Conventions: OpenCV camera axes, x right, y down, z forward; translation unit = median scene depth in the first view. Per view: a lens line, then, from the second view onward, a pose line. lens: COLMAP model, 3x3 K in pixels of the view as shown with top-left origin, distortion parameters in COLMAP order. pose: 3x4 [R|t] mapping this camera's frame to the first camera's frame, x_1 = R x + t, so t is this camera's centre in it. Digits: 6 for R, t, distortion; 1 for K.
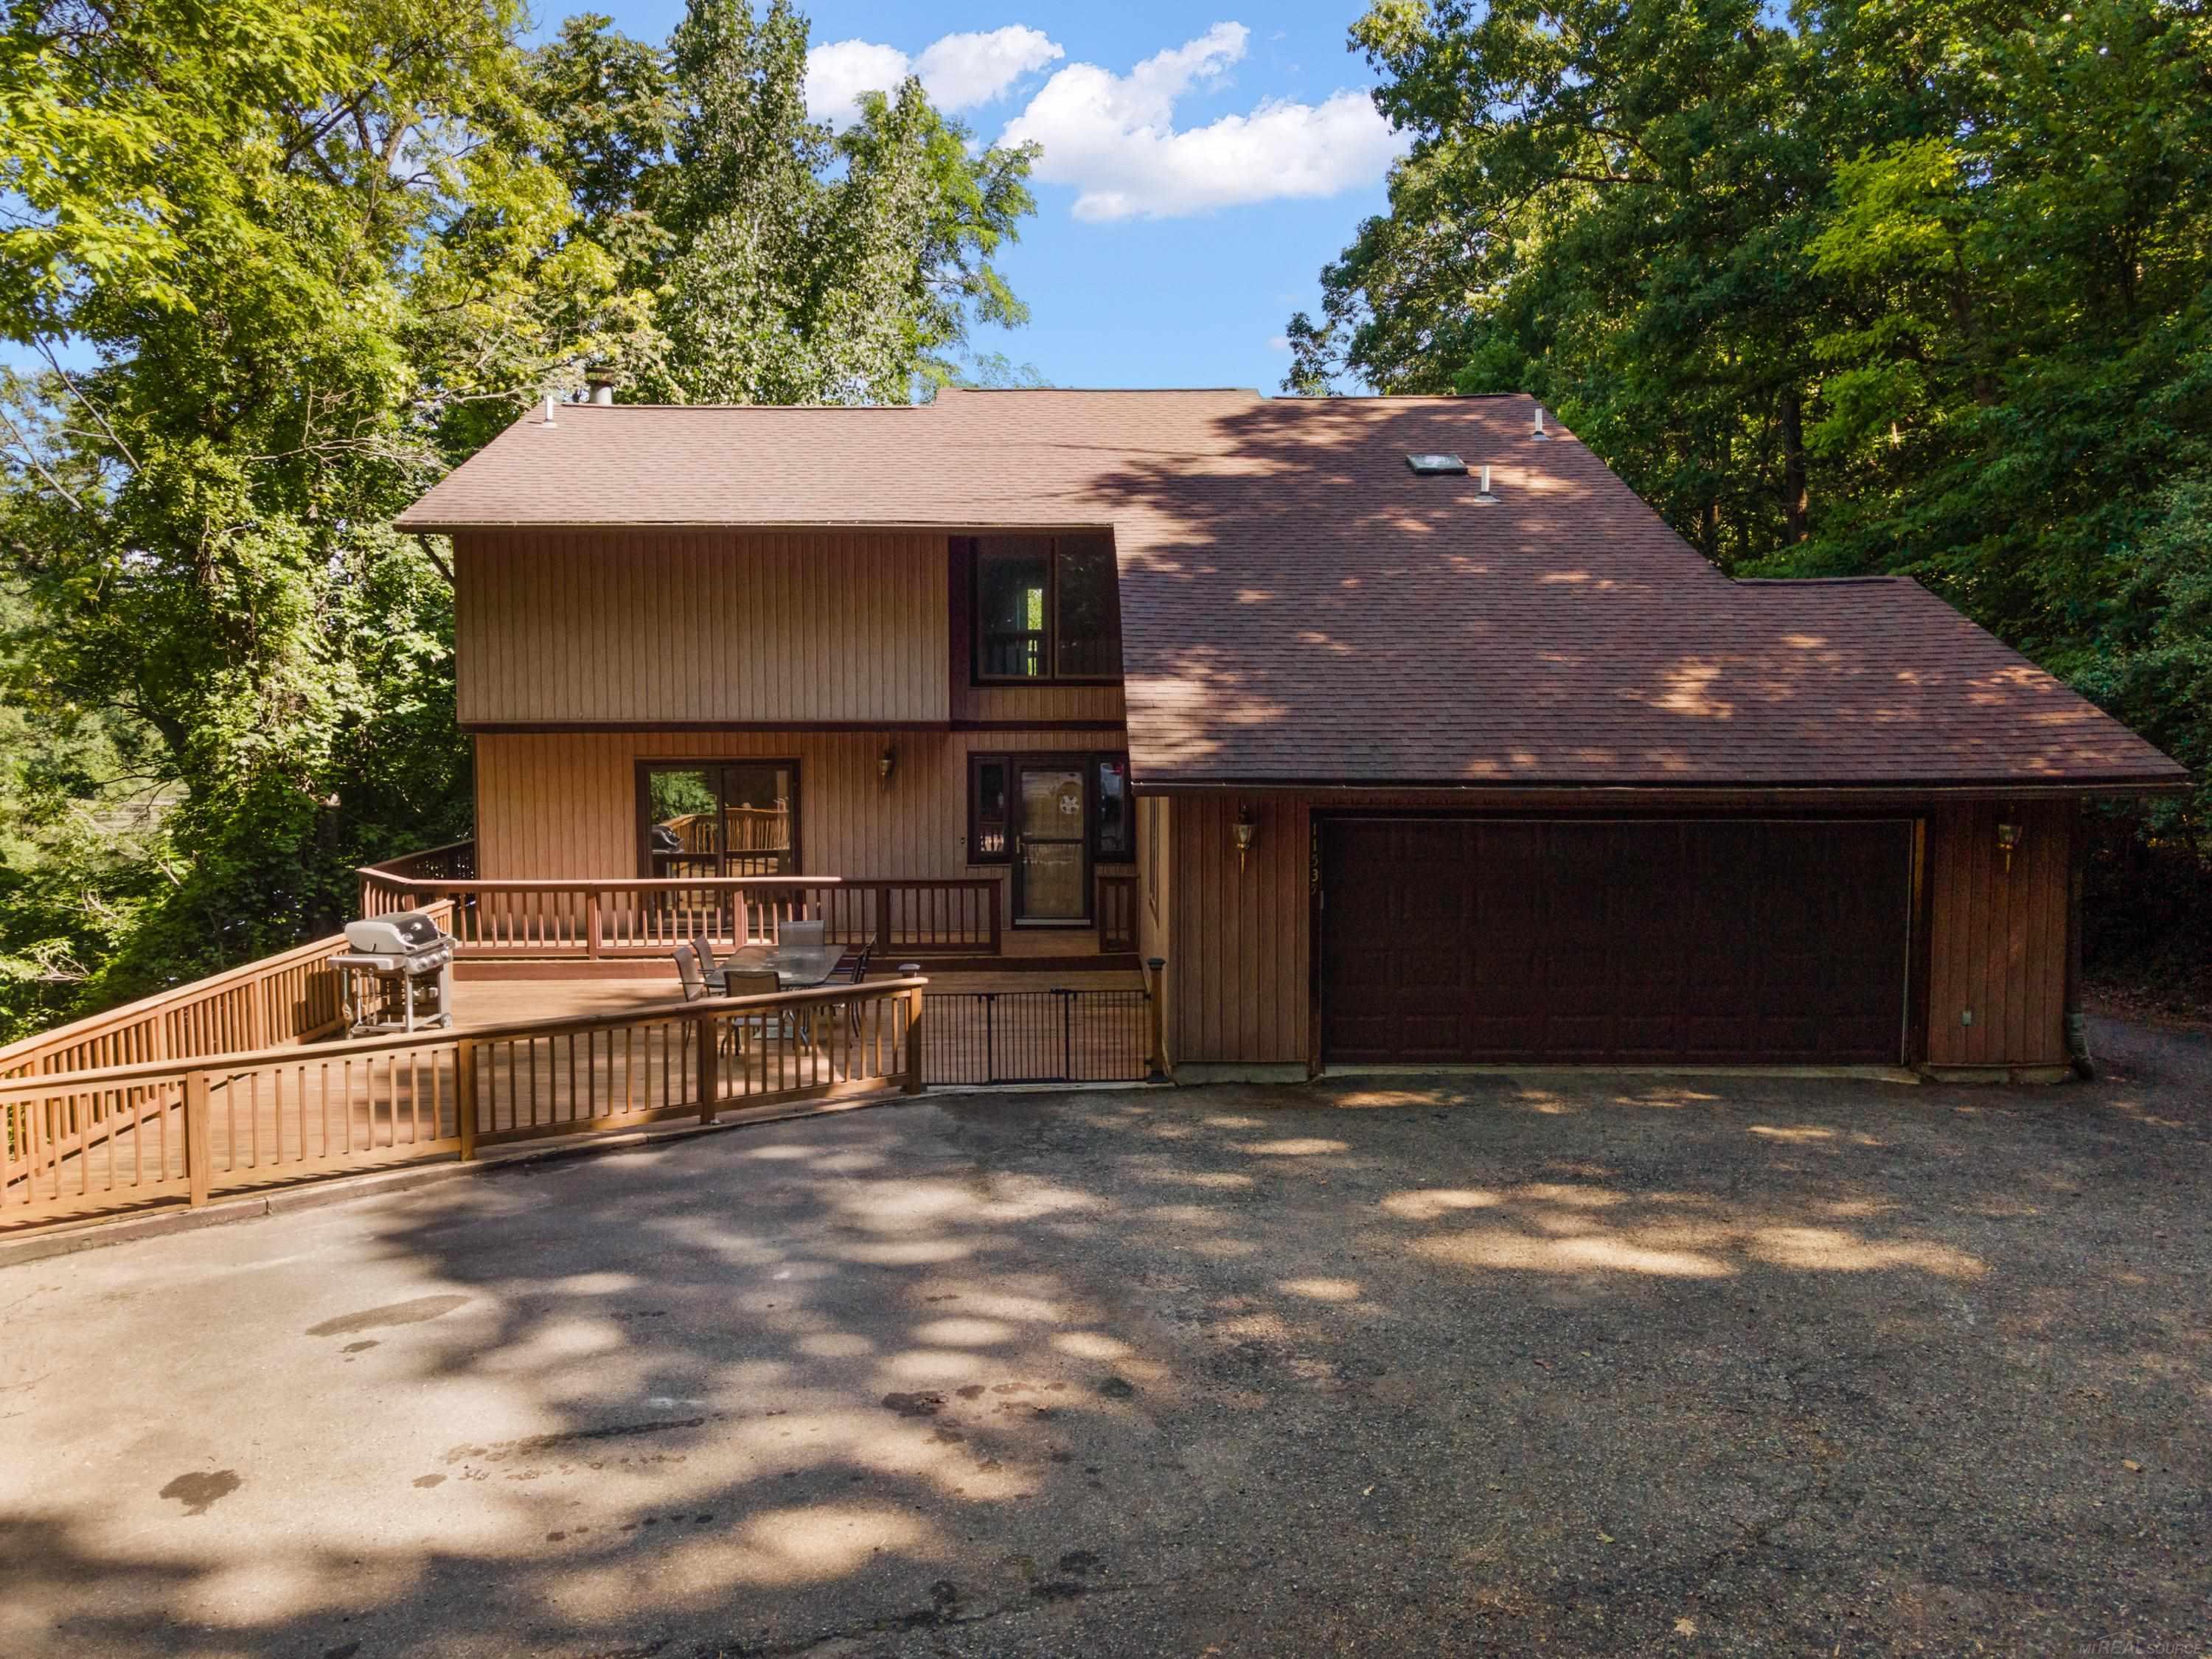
lens RADIAL K [[1689.9, 0, 1109.5], [0, 1689.9, 821.2], [0, 0, 1]] dist [0.034022, 0.046626]
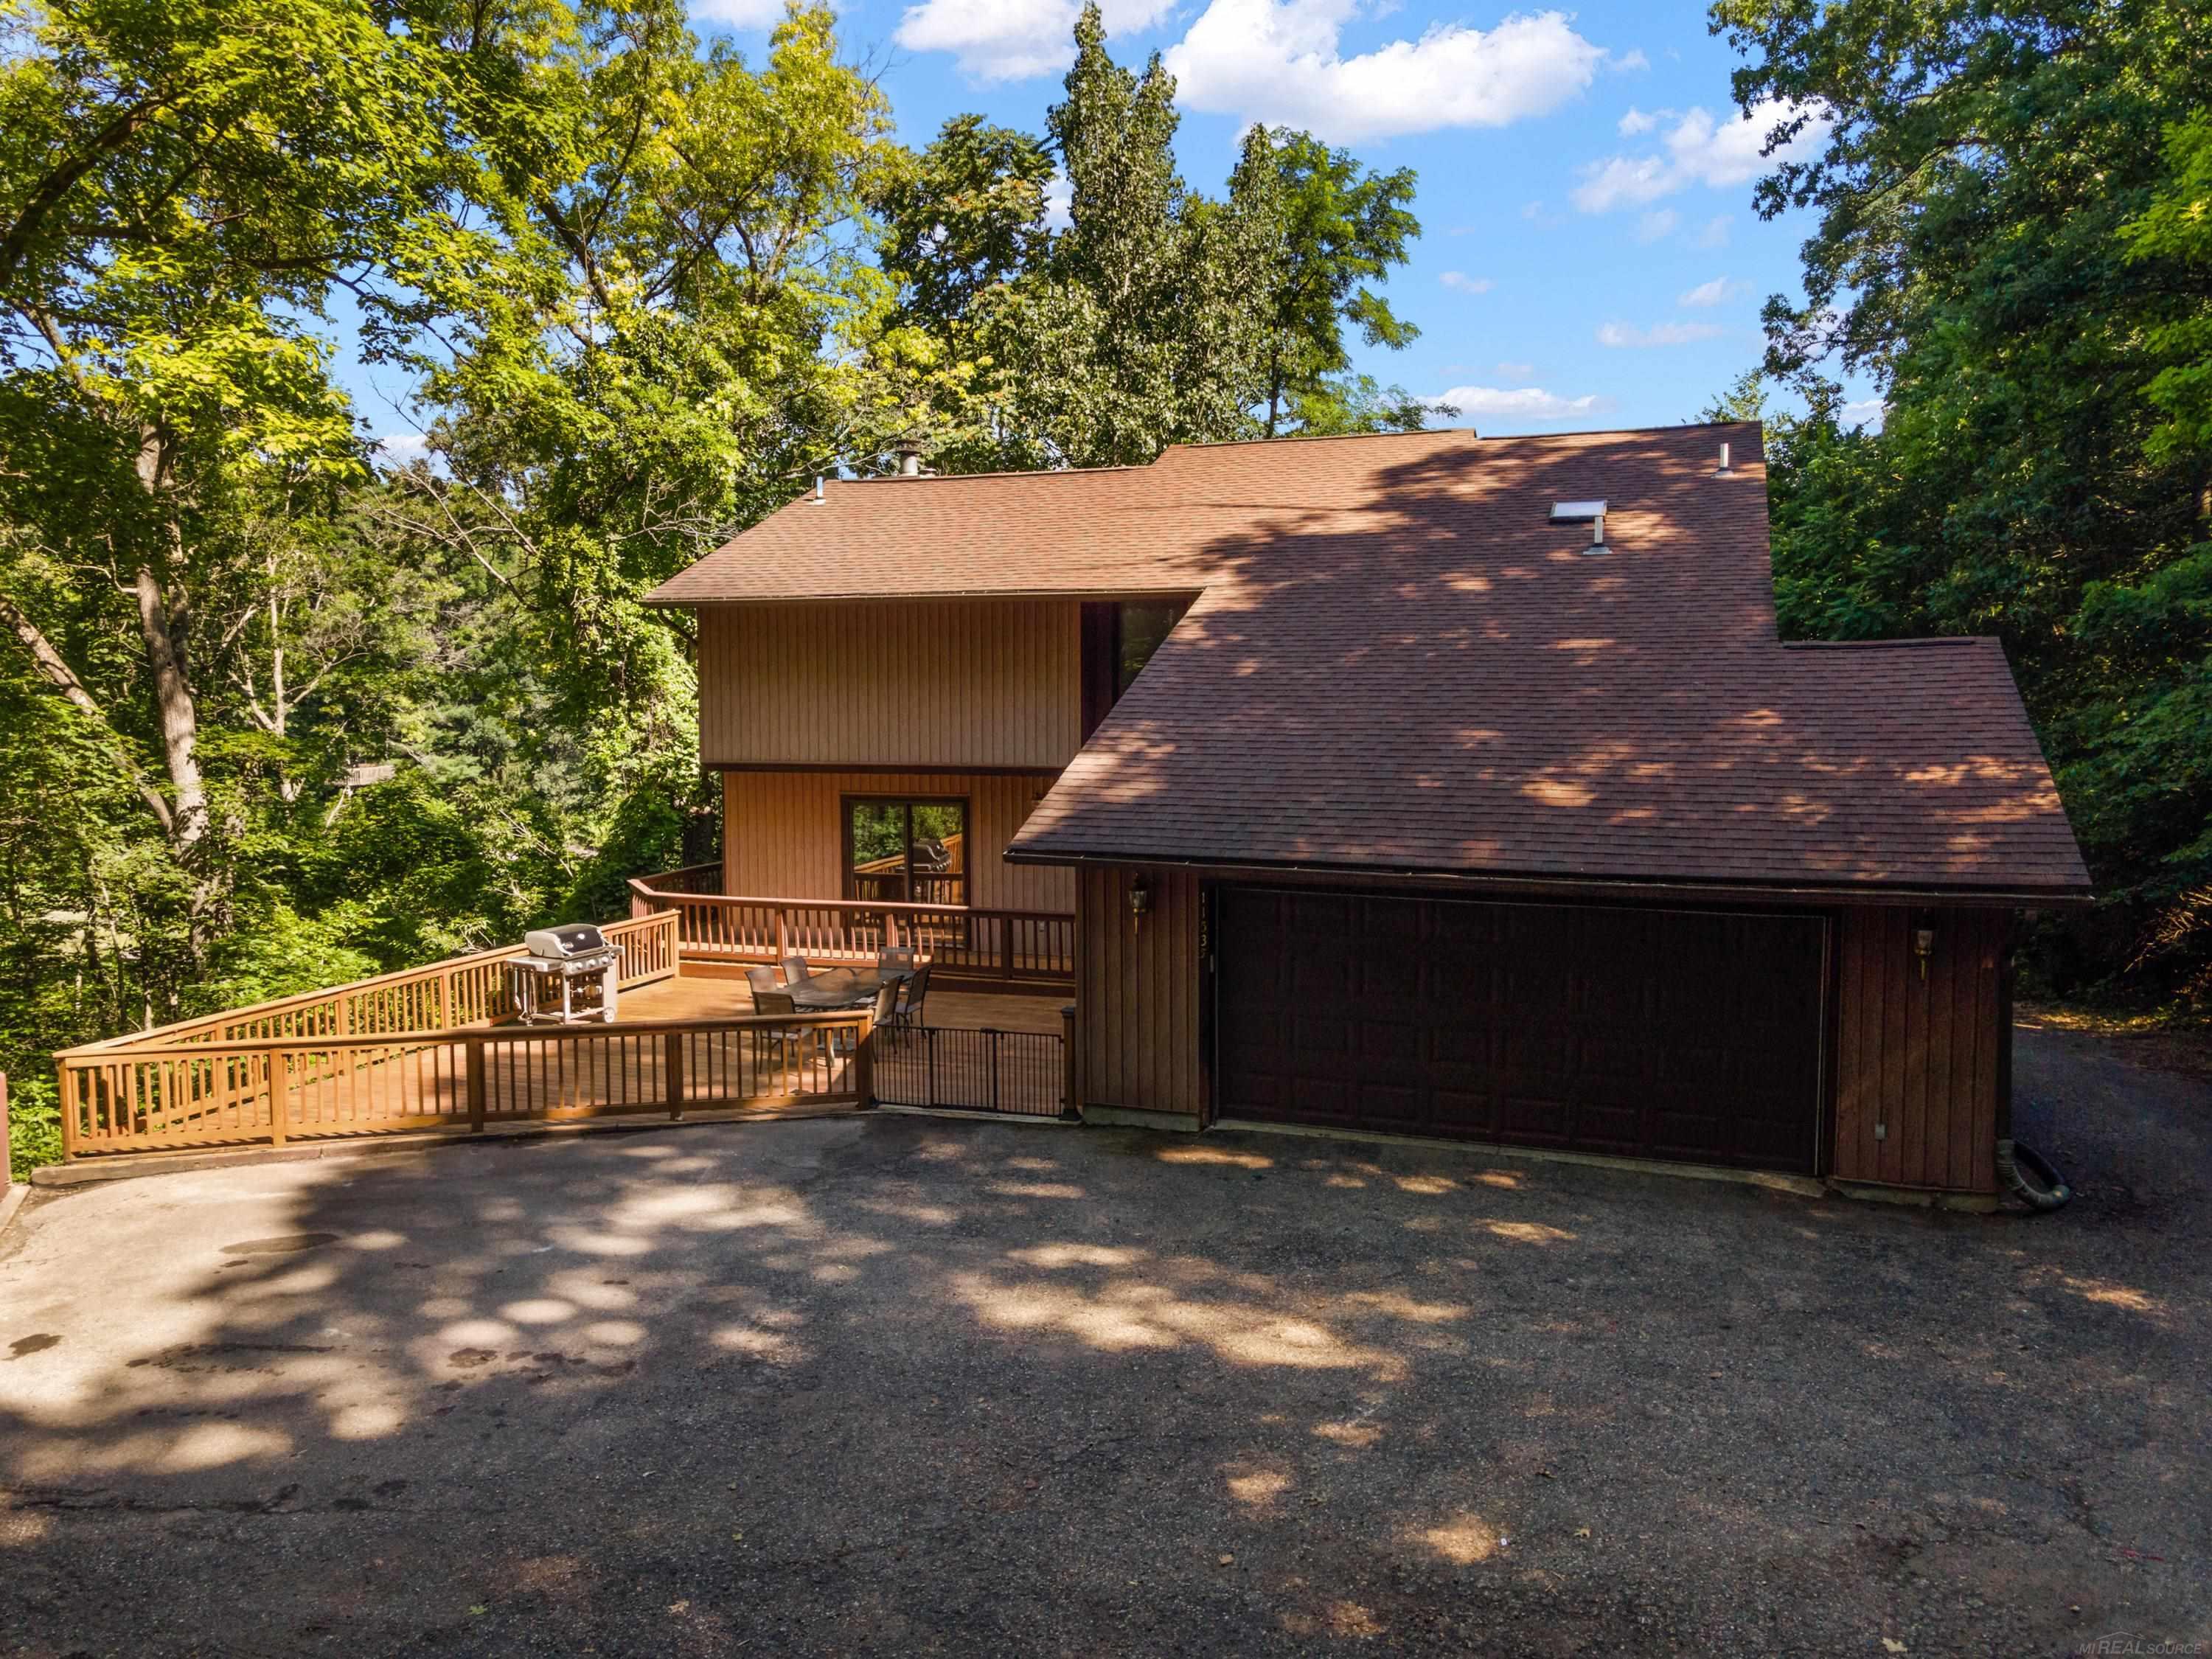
lens RADIAL K [[1689.9, 0, 1102.0], [0, 1689.9, 823.1], [0, 0, 1]] dist [0.034022, 0.046626]
pose [[0.931872, 0.031251, -0.361438, 0.367703], [-0.027538, 0.999502, 0.015422, -0.047323], [0.361740, -0.004418, 0.932269, -0.017987]]
